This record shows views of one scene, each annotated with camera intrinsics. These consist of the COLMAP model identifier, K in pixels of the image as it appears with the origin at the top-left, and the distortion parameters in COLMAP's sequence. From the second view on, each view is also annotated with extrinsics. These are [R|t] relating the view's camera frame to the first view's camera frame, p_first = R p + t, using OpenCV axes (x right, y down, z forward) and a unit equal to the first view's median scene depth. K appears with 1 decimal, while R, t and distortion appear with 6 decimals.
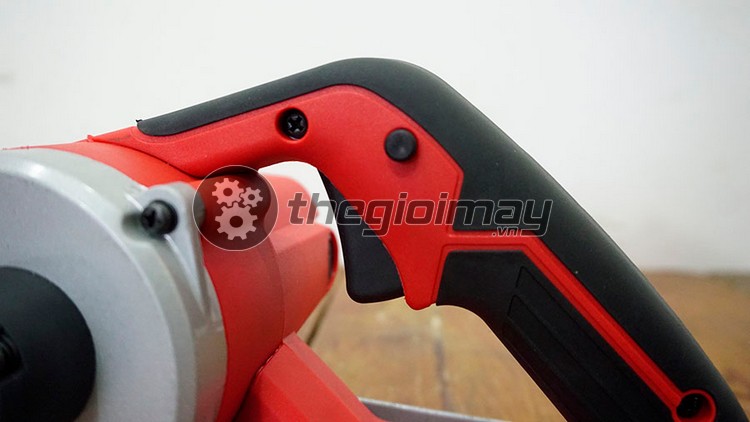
lens RADIAL K [[588.6, 0, 376.8], [0, 588.6, 210.6], [0, 0, 1]] dist [0.007607, 0.000337]
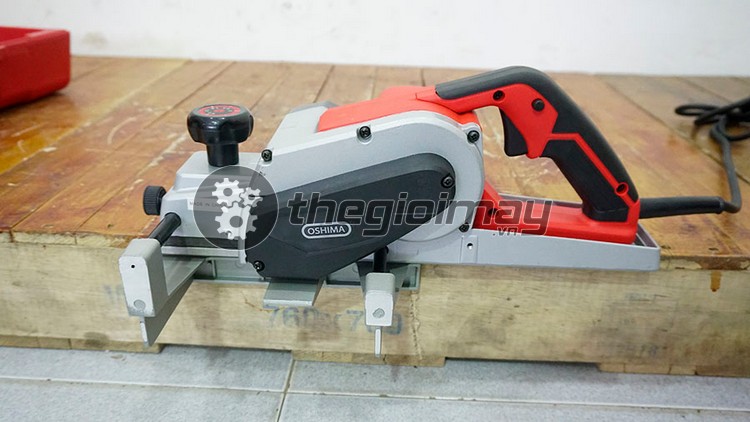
lens RADIAL K [[588.6, 0, 374.3], [0, 588.6, 212.5], [0, 0, 1]] dist [0.007607, 0.000337]
pose [[0.992258, -0.037859, 0.118281, -1.103144], [0.001404, 0.955760, 0.294144, -0.450785], [-0.124184, -0.291701, 0.948414, -1.781606]]
